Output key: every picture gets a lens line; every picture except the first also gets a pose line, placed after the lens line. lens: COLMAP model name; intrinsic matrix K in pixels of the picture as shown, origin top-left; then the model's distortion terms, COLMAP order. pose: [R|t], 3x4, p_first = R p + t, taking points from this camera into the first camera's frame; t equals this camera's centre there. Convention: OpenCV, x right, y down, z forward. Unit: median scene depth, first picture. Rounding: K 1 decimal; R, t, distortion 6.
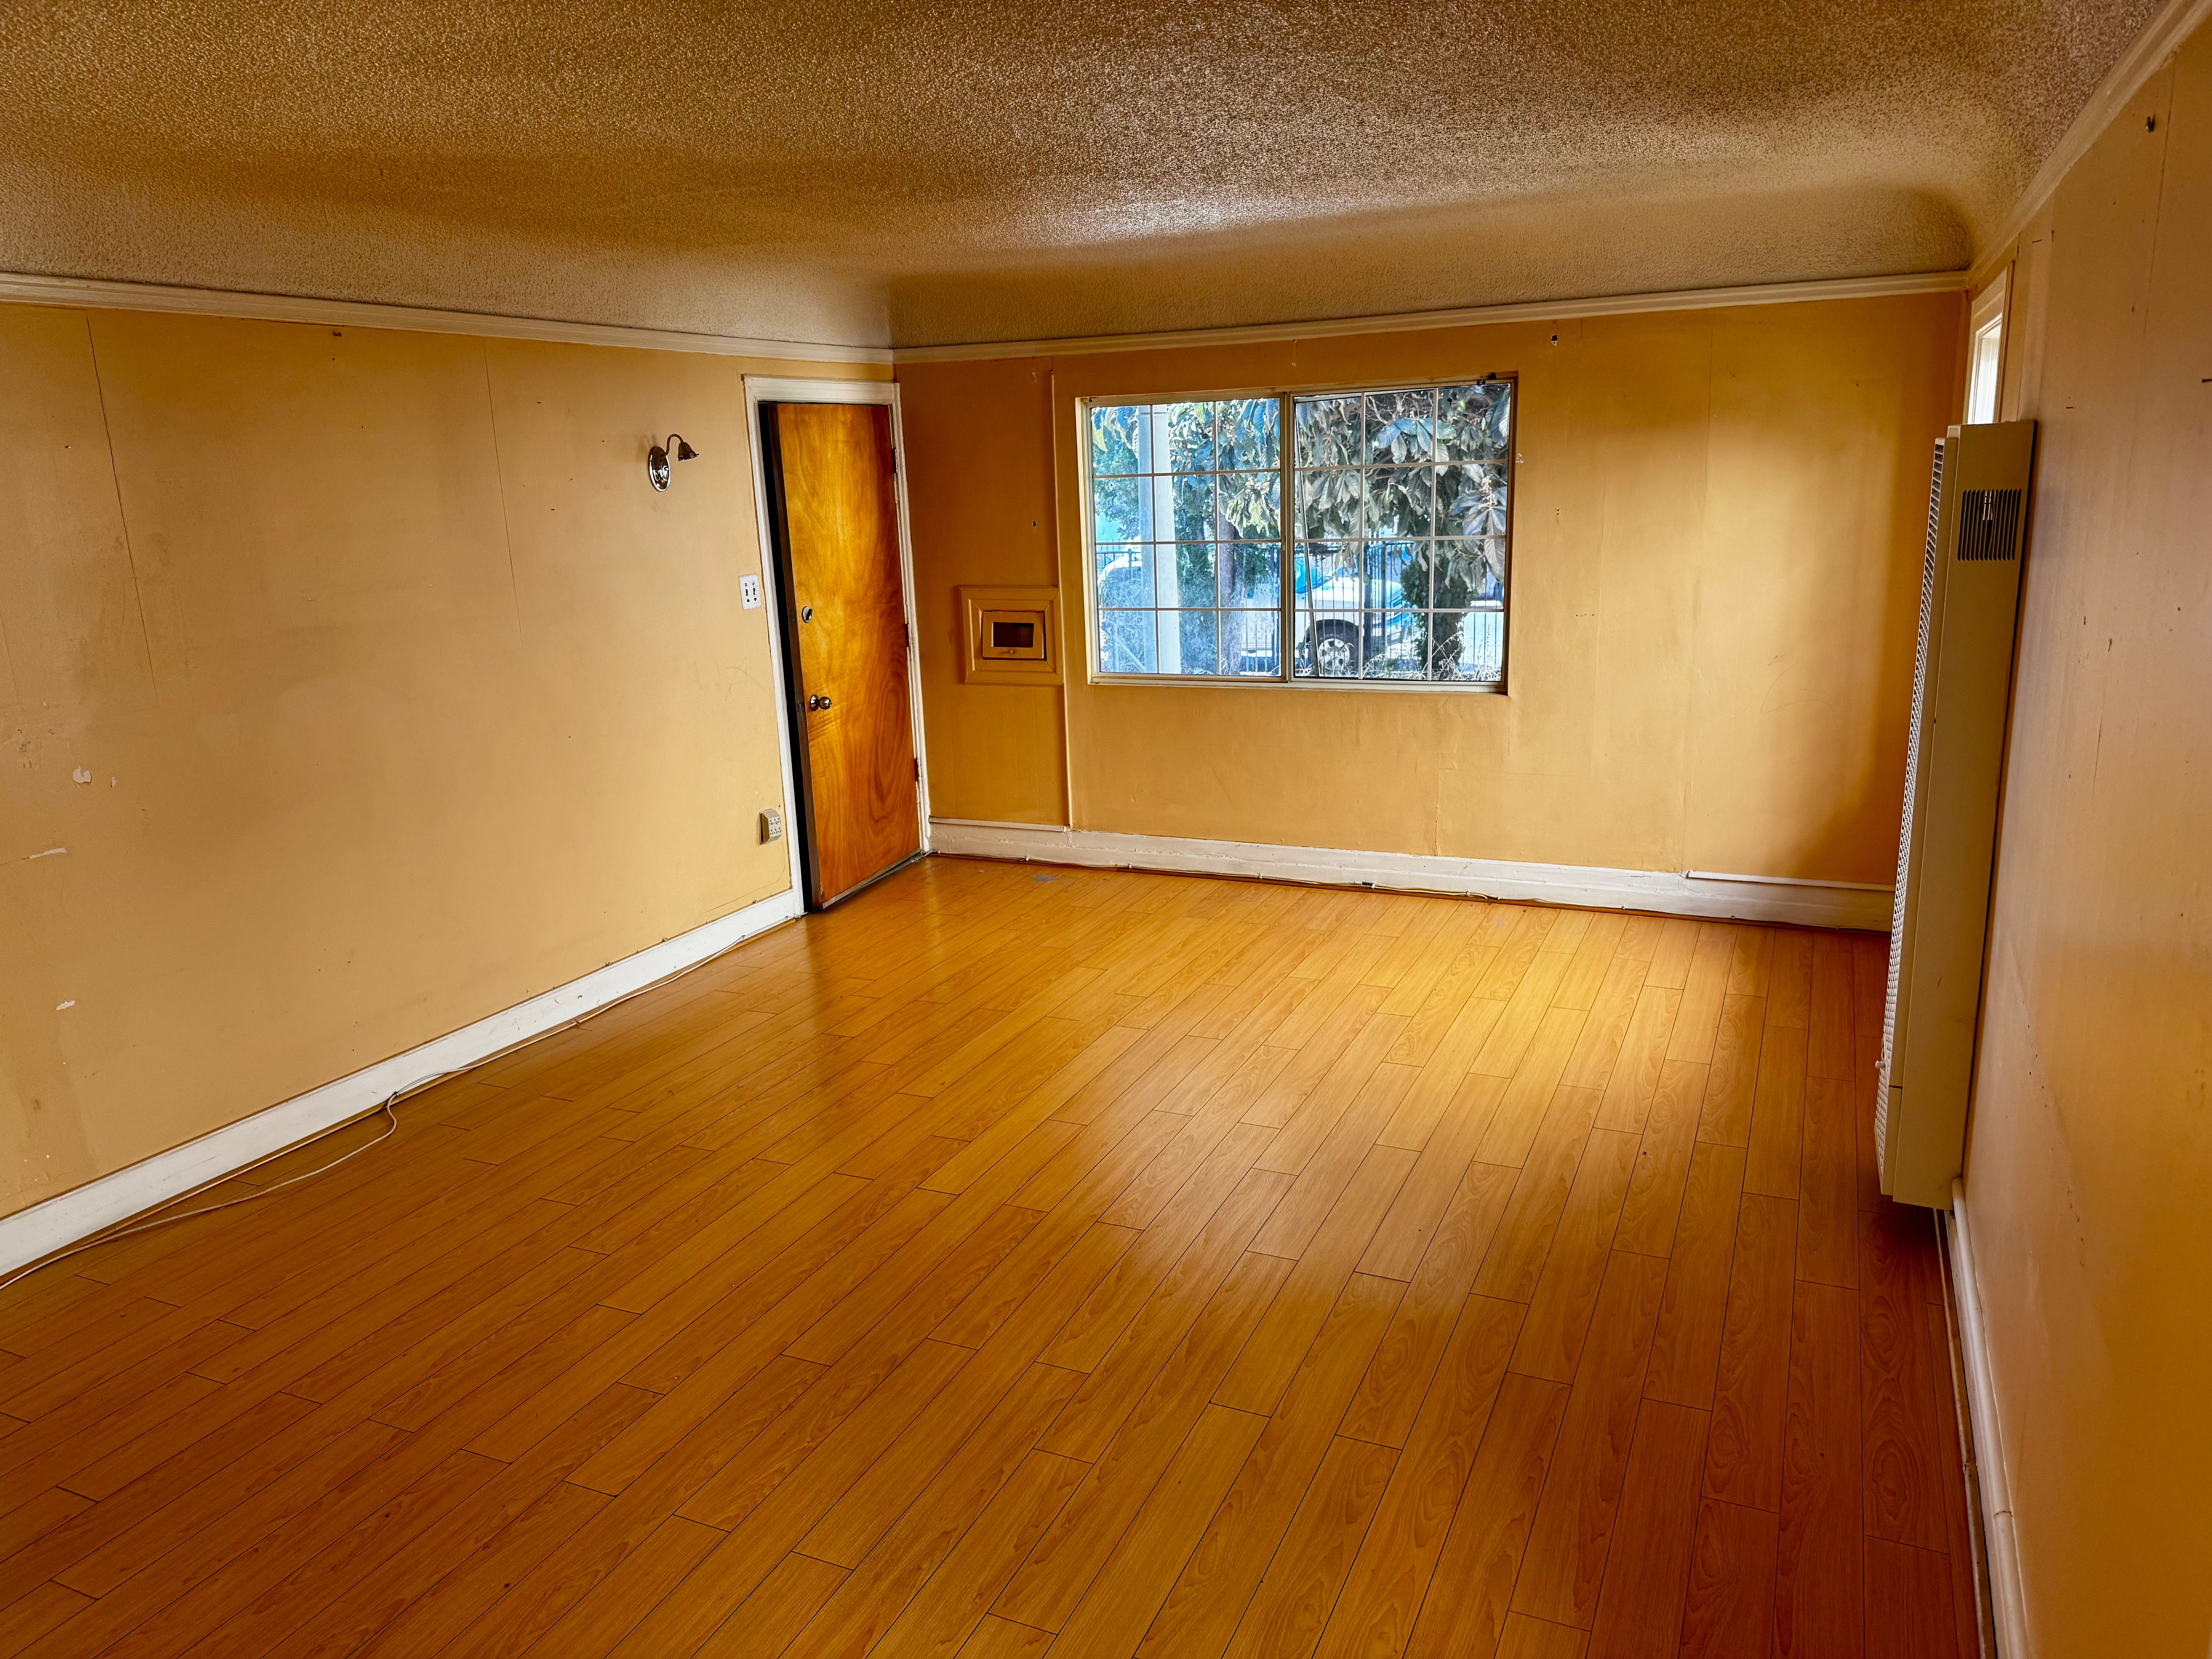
lens RADIAL K [[1575.3, 0, 1117.1], [0, 1575.3, 845.1], [0, 0, 1]] dist [0.065749, -0.060357]
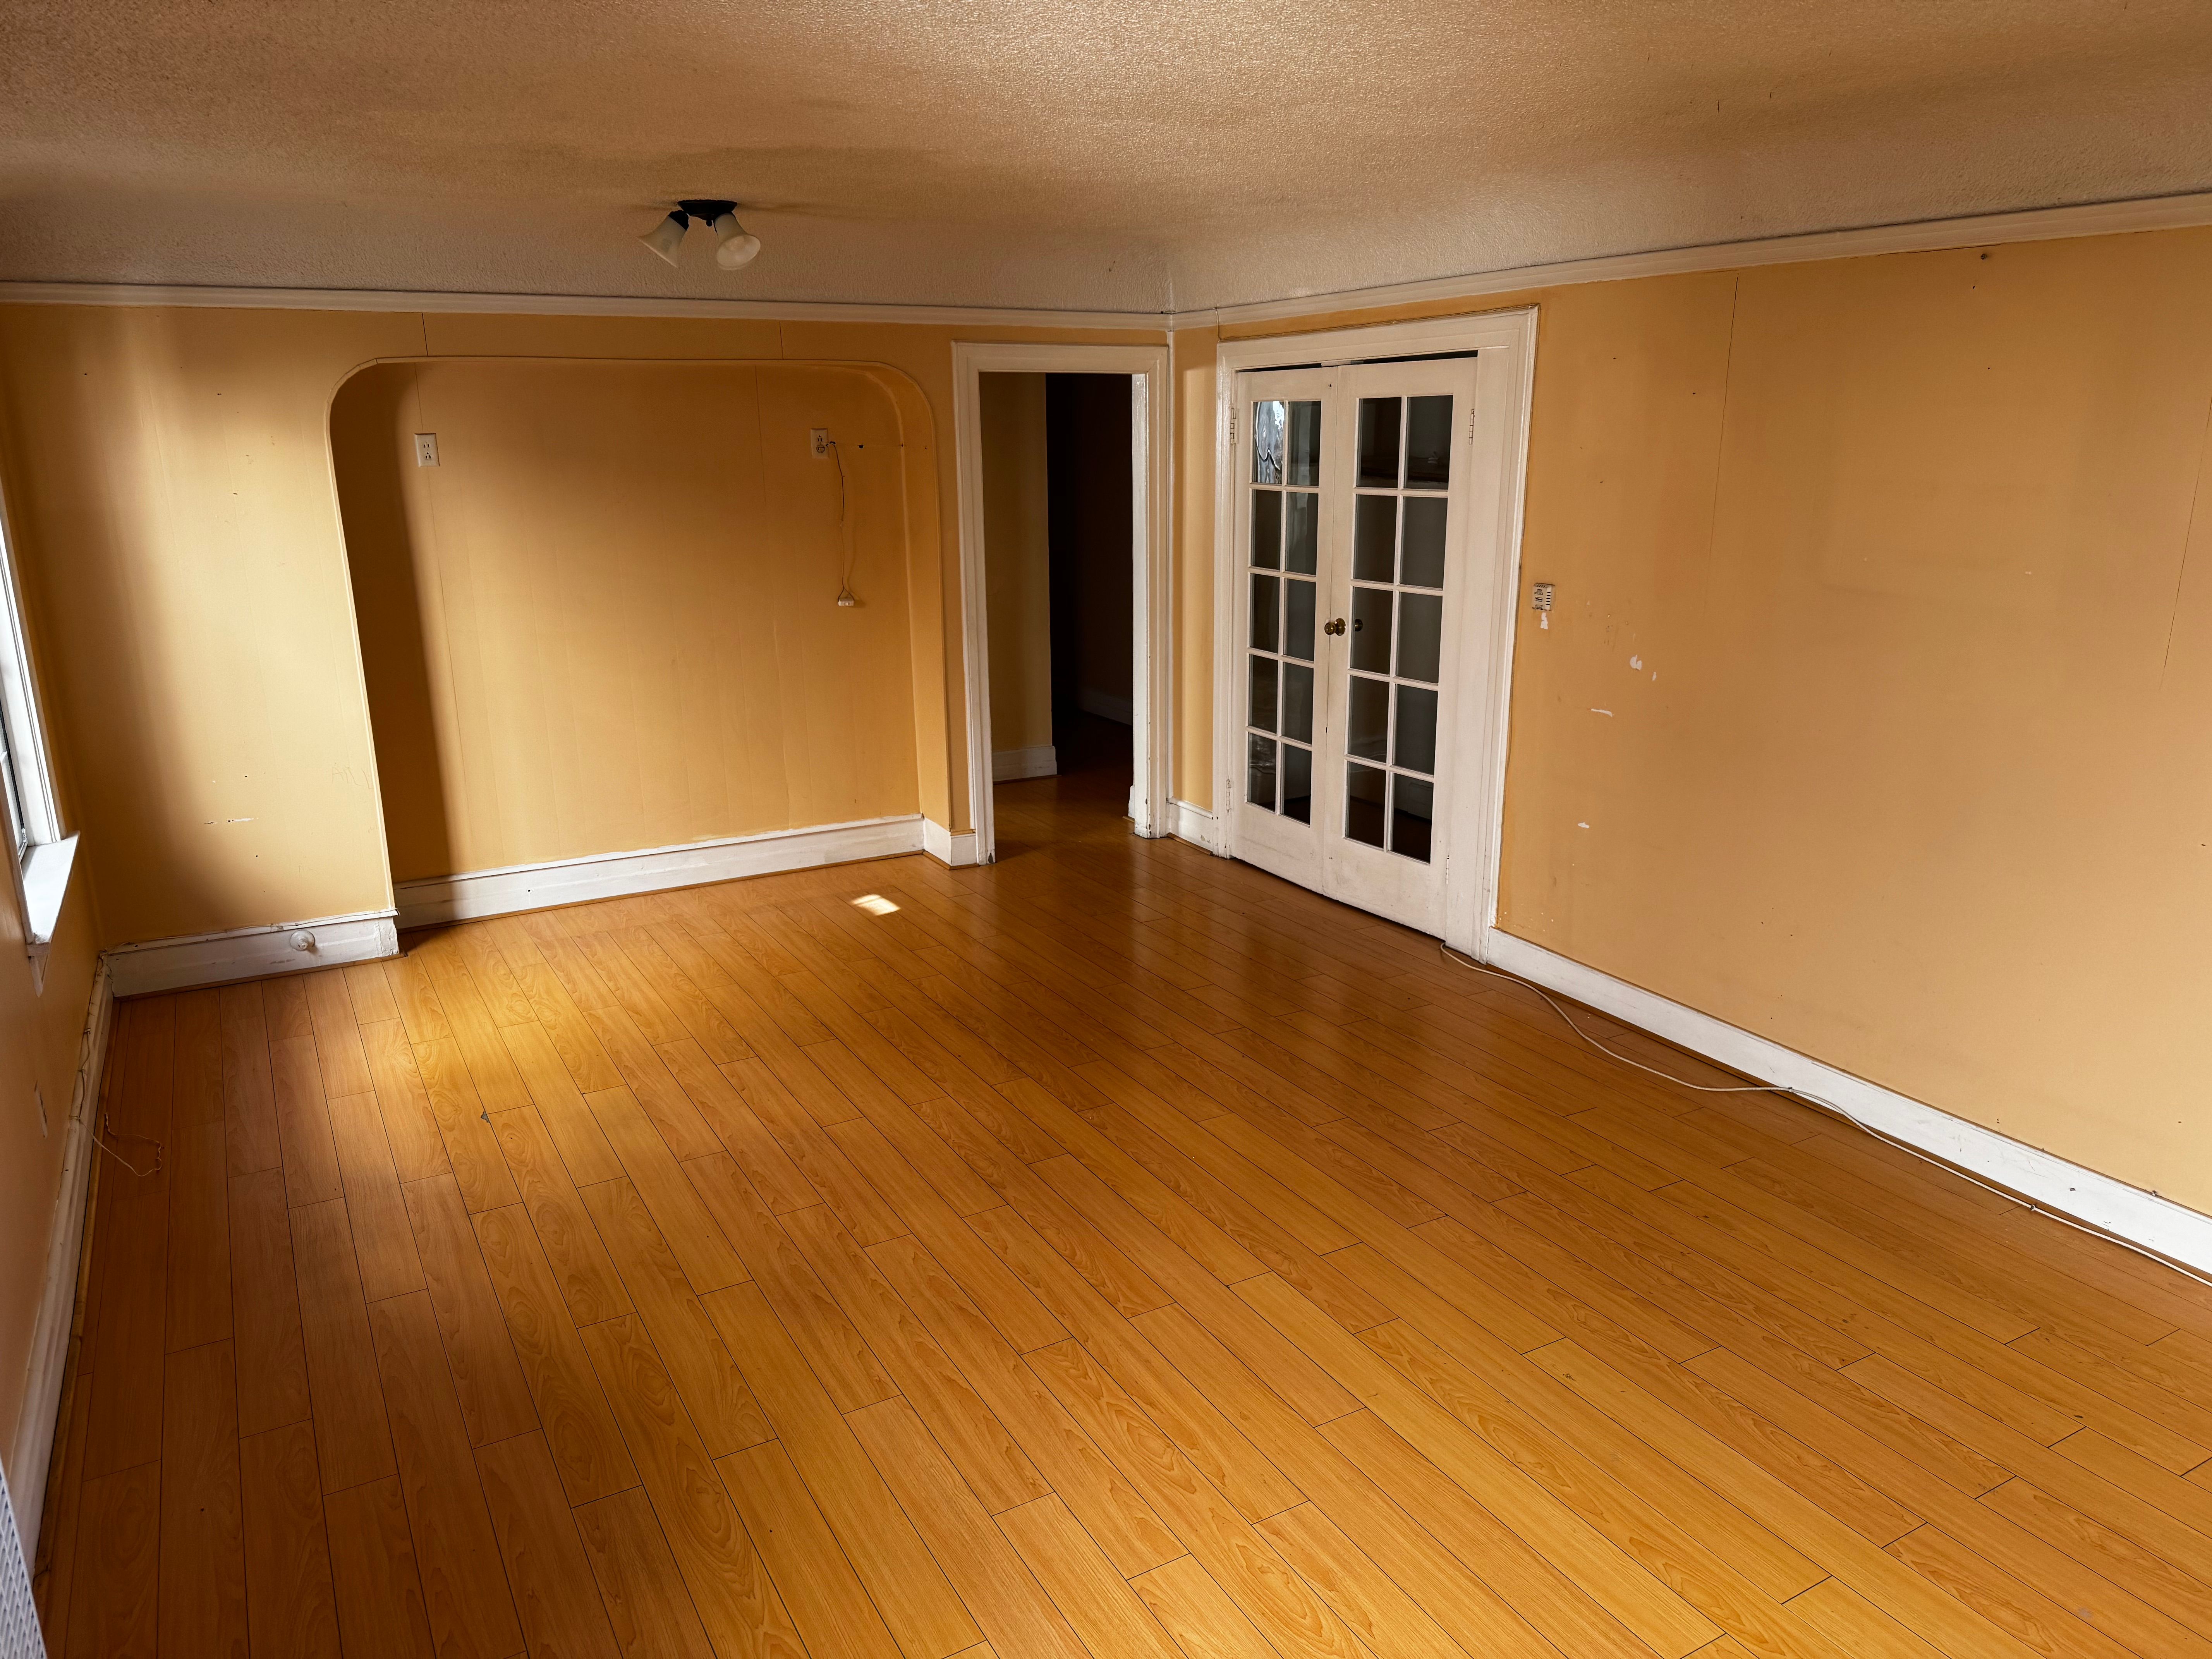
lens RADIAL K [[1575.3, 0, 1111.8], [0, 1575.3, 840.4], [0, 0, 1]] dist [0.065749, -0.060357]
pose [[-0.597585, 0.255656, -0.759955, 0.565904], [-0.159327, 0.891041, 0.425041, -0.378402], [0.785816, 0.375080, -0.491740, 1.337625]]
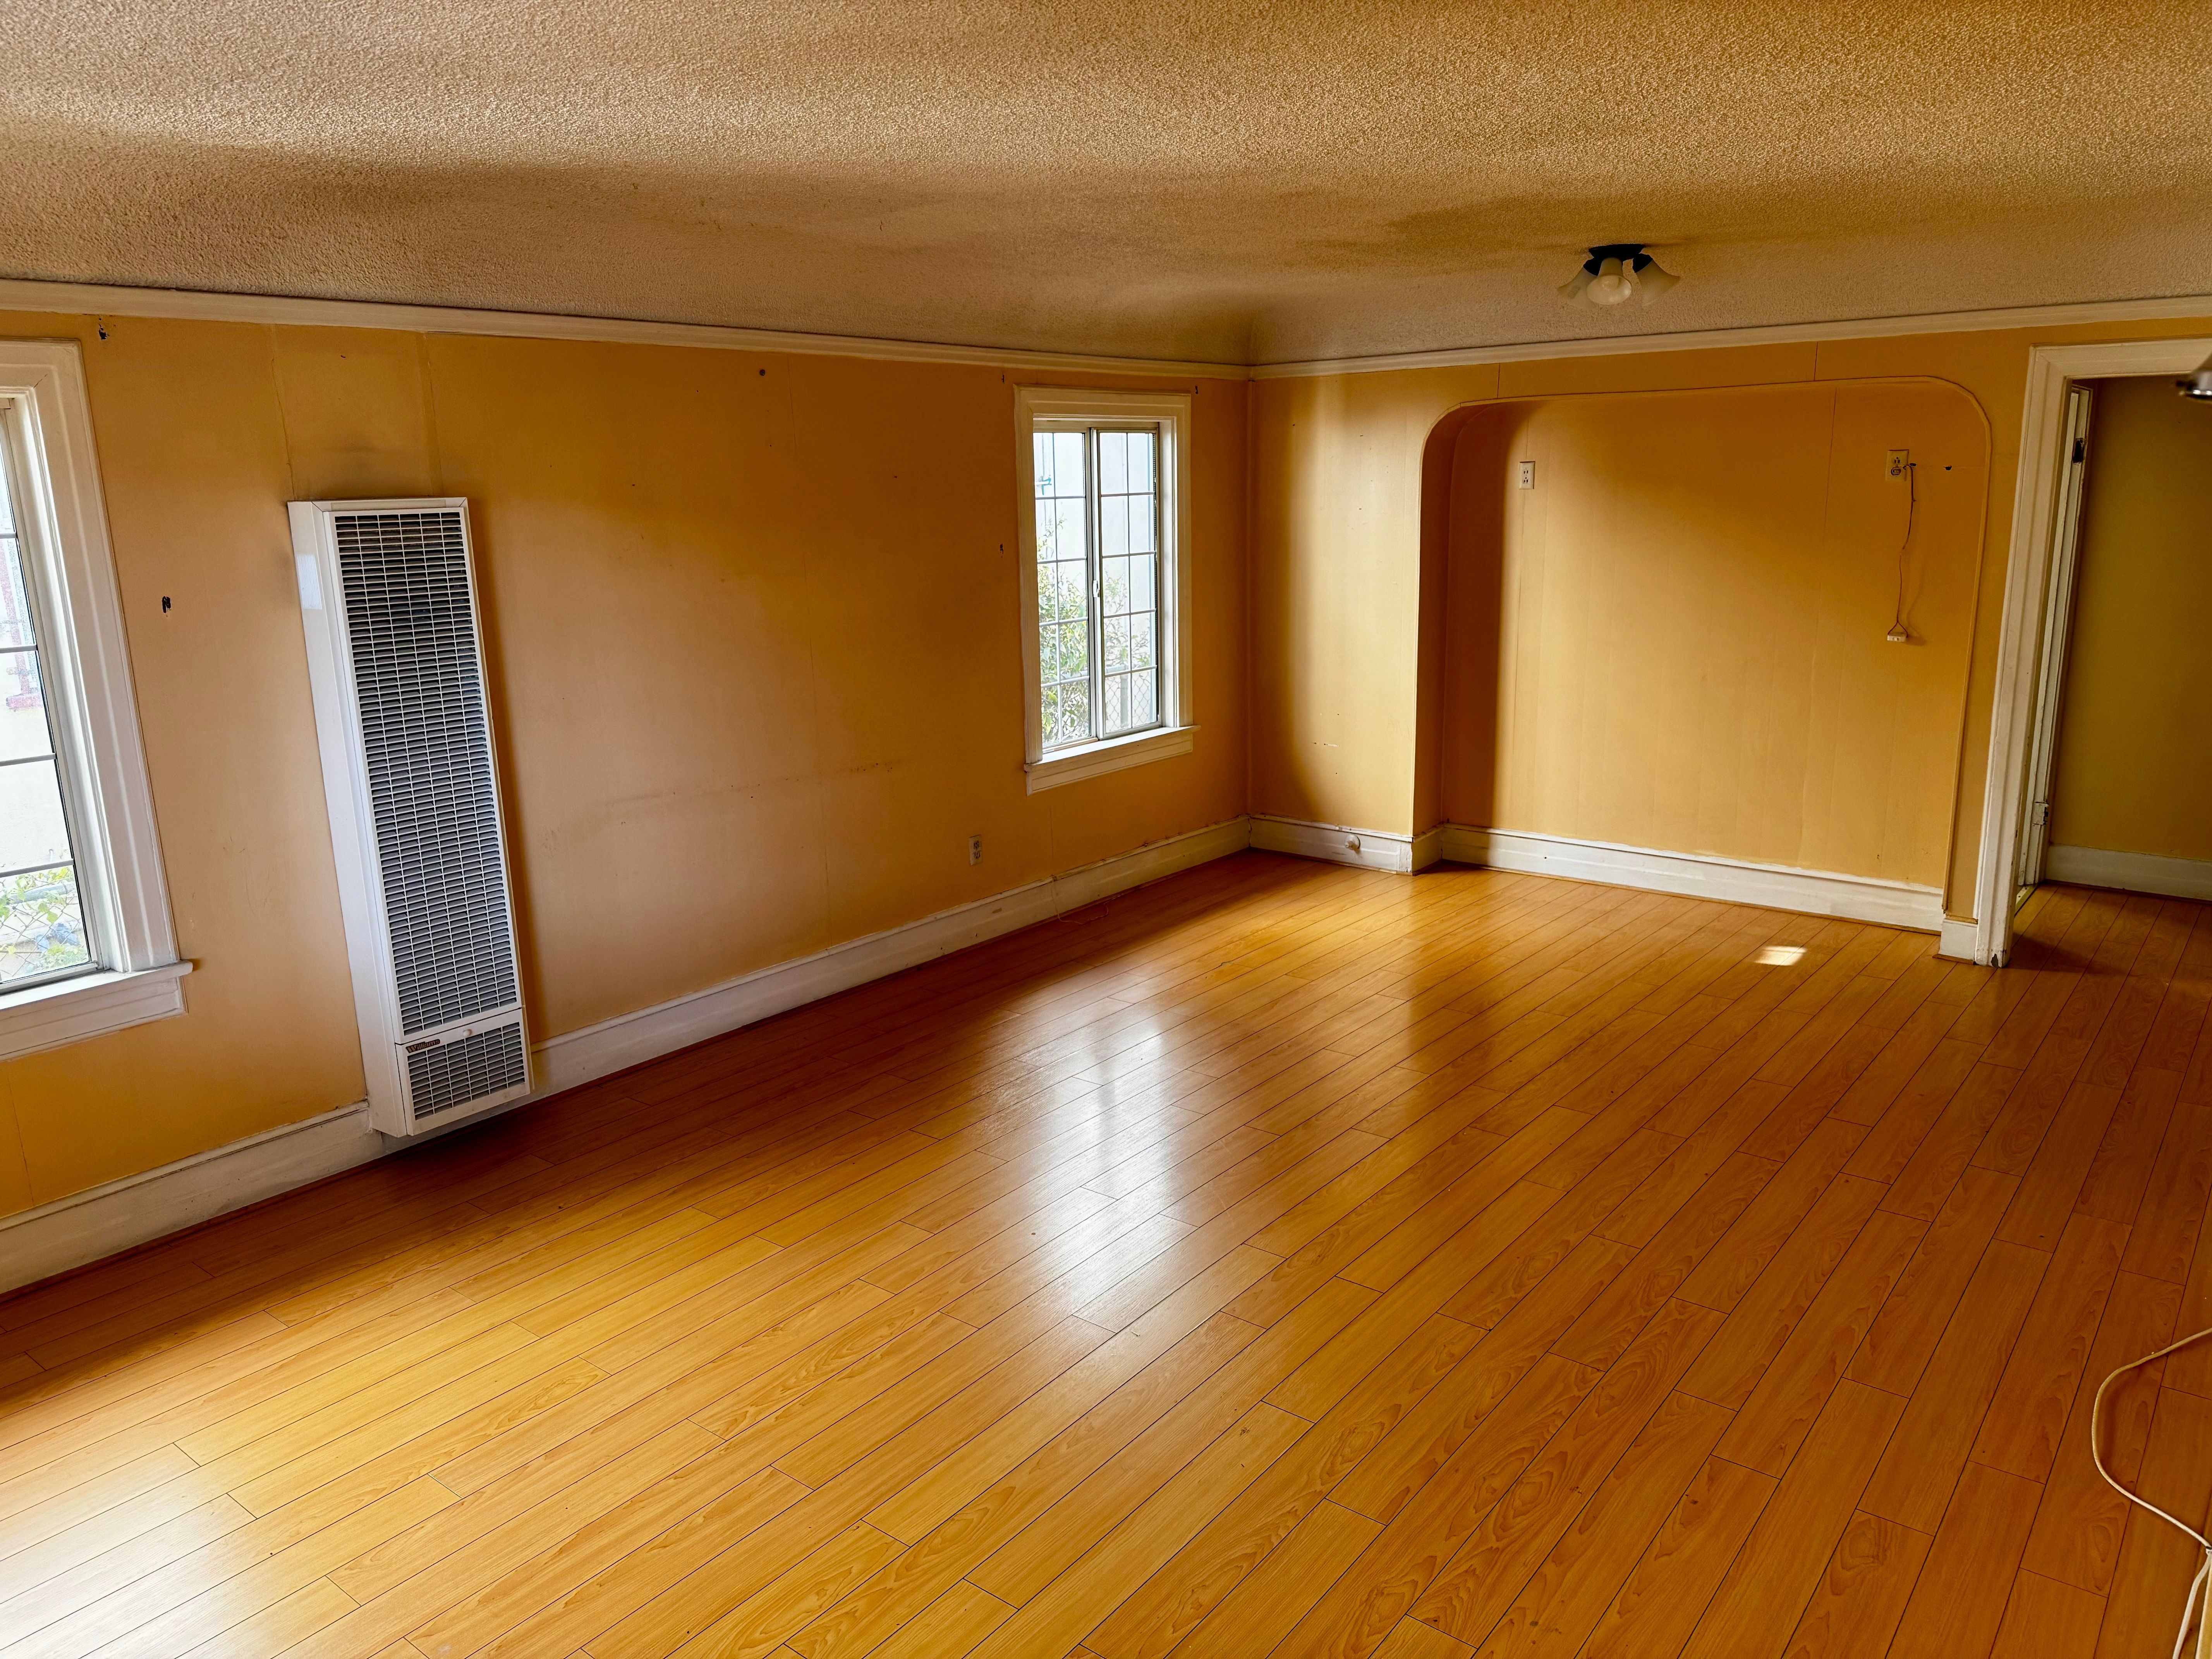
lens RADIAL K [[1575.3, 0, 1100.5], [0, 1575.3, 822.0], [0, 0, 1]] dist [0.065749, -0.060357]
pose [[-0.965573, 0.004602, 0.260091, -0.276954], [0.119708, 0.895547, 0.428562, -0.440285], [-0.230951, 0.444943, -0.865267, 1.793154]]
